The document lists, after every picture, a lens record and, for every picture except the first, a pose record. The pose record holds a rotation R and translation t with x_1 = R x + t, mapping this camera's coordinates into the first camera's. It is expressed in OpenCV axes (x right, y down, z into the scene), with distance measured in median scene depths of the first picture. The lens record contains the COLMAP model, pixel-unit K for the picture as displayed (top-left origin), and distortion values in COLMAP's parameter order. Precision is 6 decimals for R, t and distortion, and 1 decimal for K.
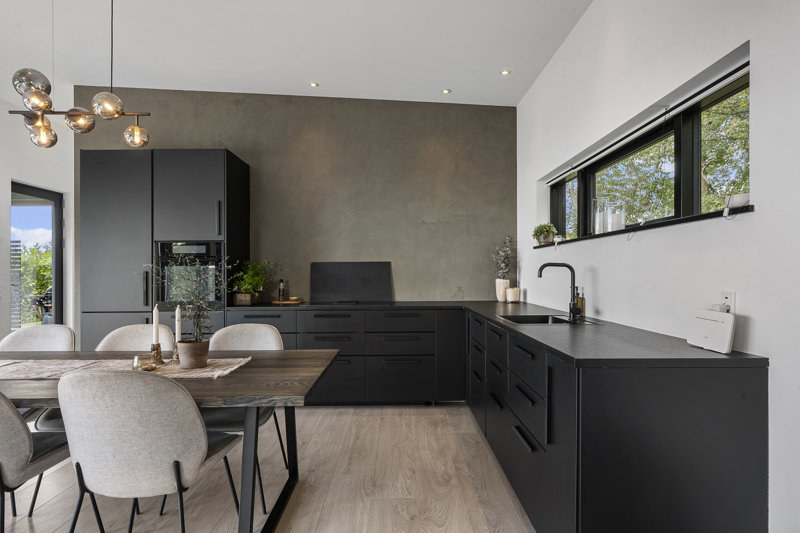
lens RADIAL K [[435.1, 0, 400.0], [0, 435.1, 266.5], [0, 0, 1]] dist [0.000492, 0.000153]
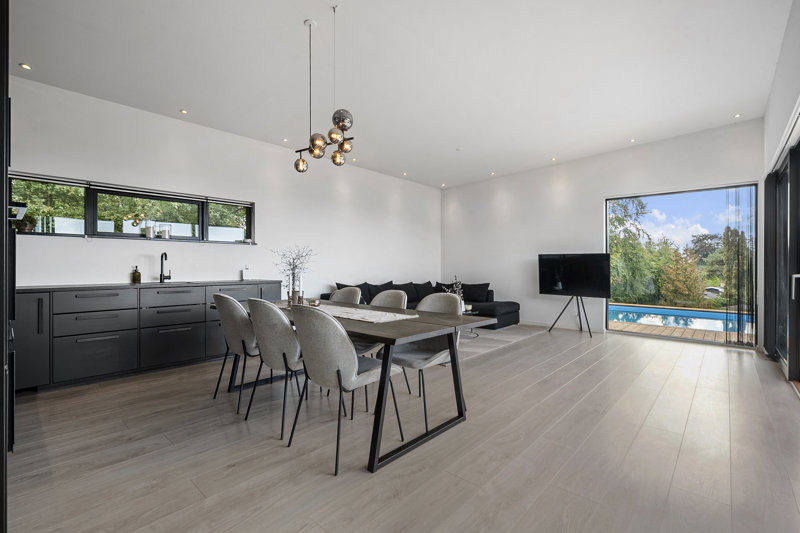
lens RADIAL K [[344.1, 0, 400.0], [0, 344.1, 266.5], [0, 0, 1]] dist [-0.000474, -0.000030]
pose [[-0.713914, 0.001334, 0.700232, -1.386565], [-0.010145, 0.999874, -0.012249, 0.058724], [-0.700160, -0.015849, -0.713811, 1.337764]]
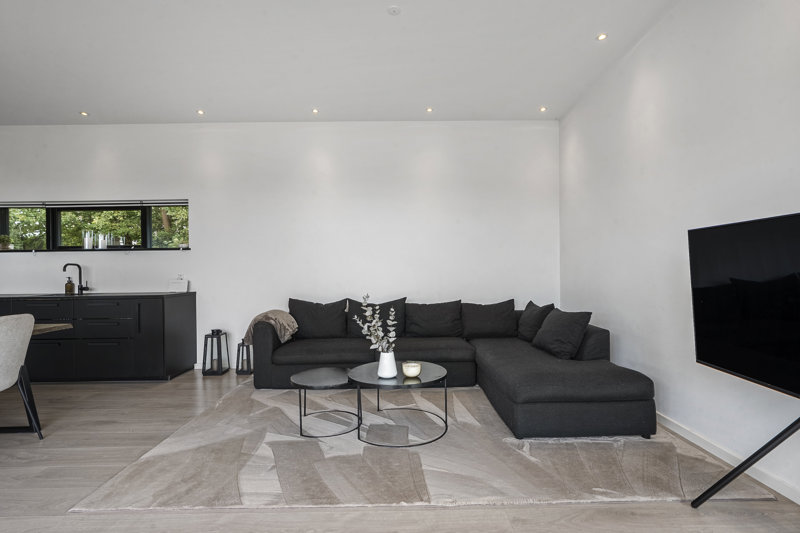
lens RADIAL K [[371.4, 0, 400.0], [0, 371.4, 266.5], [0, 0, 1]] dist [0.001306, 0.000165]
pose [[0.000927, 0.015998, 0.999872, -1.189744], [-0.002480, 0.999869, -0.015996, 0.026458], [-0.999996, -0.002465, 0.000967, -0.365091]]
